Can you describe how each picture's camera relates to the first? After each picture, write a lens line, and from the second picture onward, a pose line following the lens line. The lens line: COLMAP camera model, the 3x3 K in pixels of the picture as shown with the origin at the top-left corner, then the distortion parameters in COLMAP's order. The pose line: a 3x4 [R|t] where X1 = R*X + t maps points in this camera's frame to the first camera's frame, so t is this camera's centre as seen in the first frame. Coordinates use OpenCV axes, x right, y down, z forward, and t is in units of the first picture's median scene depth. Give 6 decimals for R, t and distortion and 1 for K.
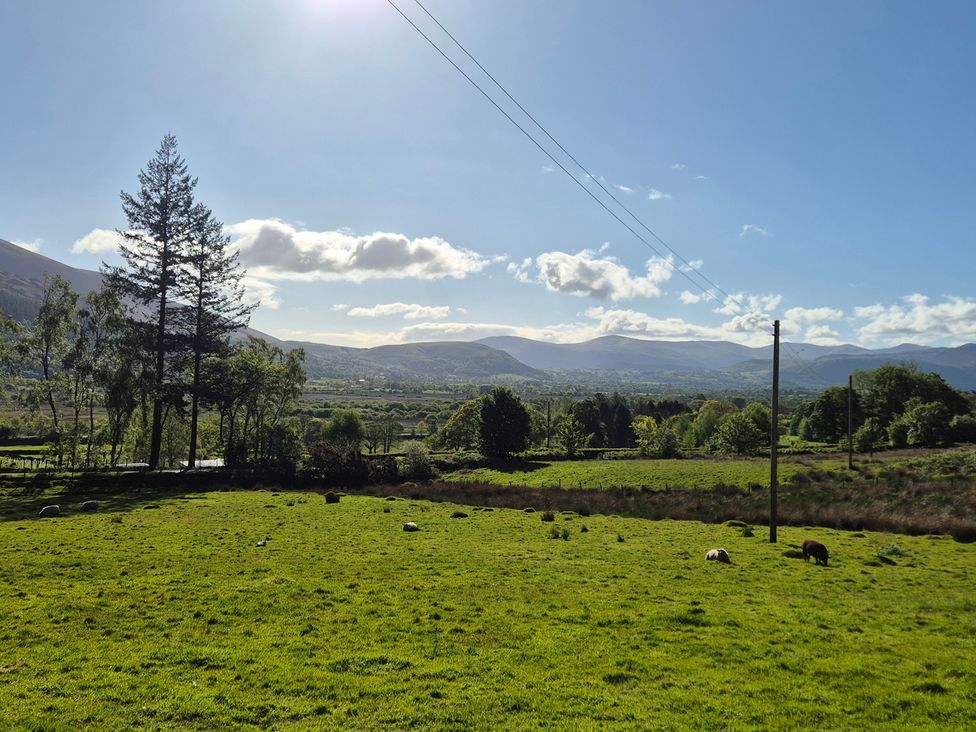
lens RADIAL K [[873.6, 0, 486.8], [0, 873.6, 353.1], [0, 0, 1]] dist [0.091492, -0.097129]
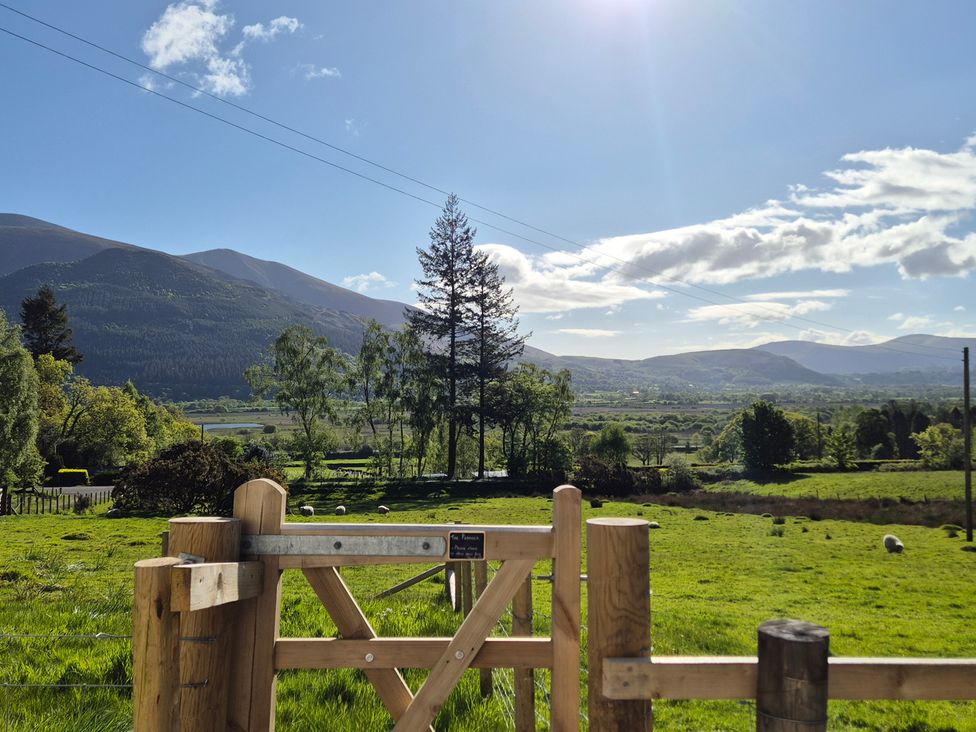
lens RADIAL K [[873.6, 0, 488.7], [0, 873.6, 363.5], [0, 0, 1]] dist [0.091492, -0.097129]
pose [[0.952231, -0.040946, -0.302622, 0.029960], [0.040351, 0.999152, -0.008222, -0.010600], [0.302702, -0.004382, 0.953075, -0.095109]]
